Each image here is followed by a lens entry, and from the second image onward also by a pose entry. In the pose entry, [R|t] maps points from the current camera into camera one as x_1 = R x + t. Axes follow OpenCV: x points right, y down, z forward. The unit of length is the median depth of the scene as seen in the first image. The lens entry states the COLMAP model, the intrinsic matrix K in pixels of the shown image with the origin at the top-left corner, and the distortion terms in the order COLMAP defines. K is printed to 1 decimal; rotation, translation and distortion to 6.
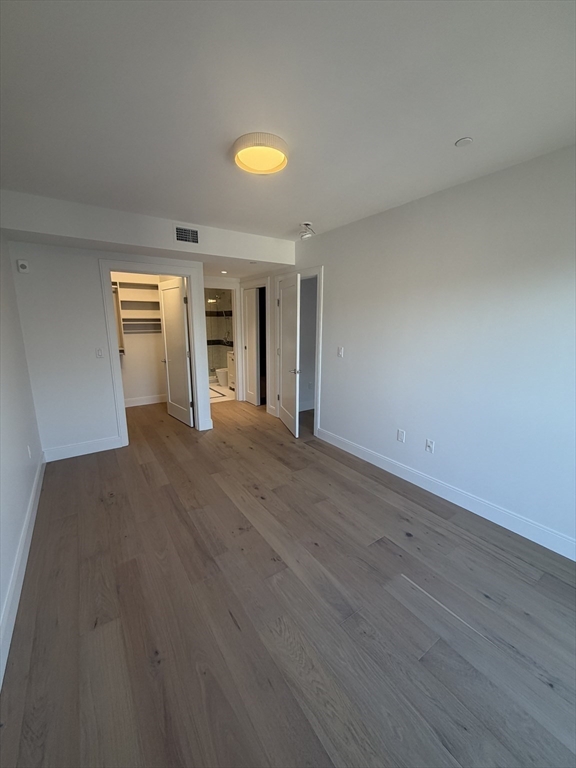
lens RADIAL K [[307.3, 0, 288.0], [0, 307.3, 384.0], [0, 0, 1]] dist [-0.000676, -0.000048]
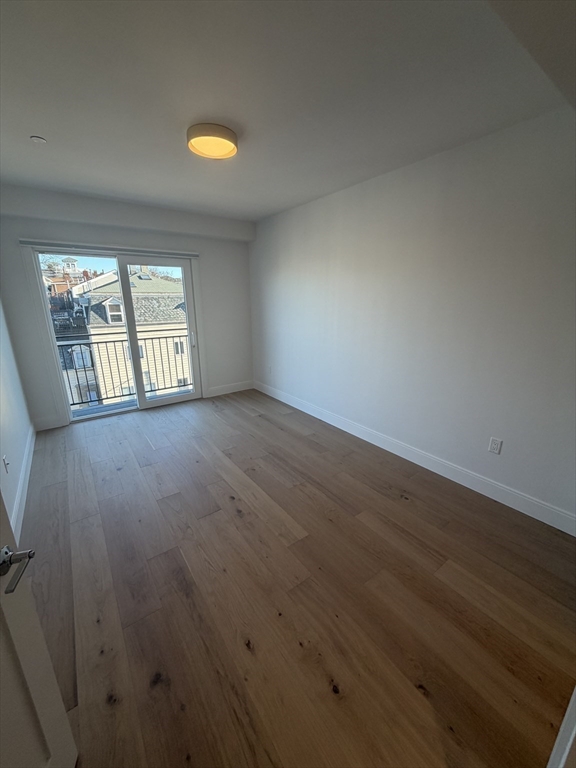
lens RADIAL K [[307.3, 0, 288.0], [0, 307.3, 384.0], [0, 0, 1]] dist [-0.000676, -0.000048]
pose [[-0.999607, 0.005695, -0.027457, -0.220720], [-0.007630, 0.886975, 0.461755, -0.337581], [0.026983, 0.461783, -0.886583, 1.644492]]
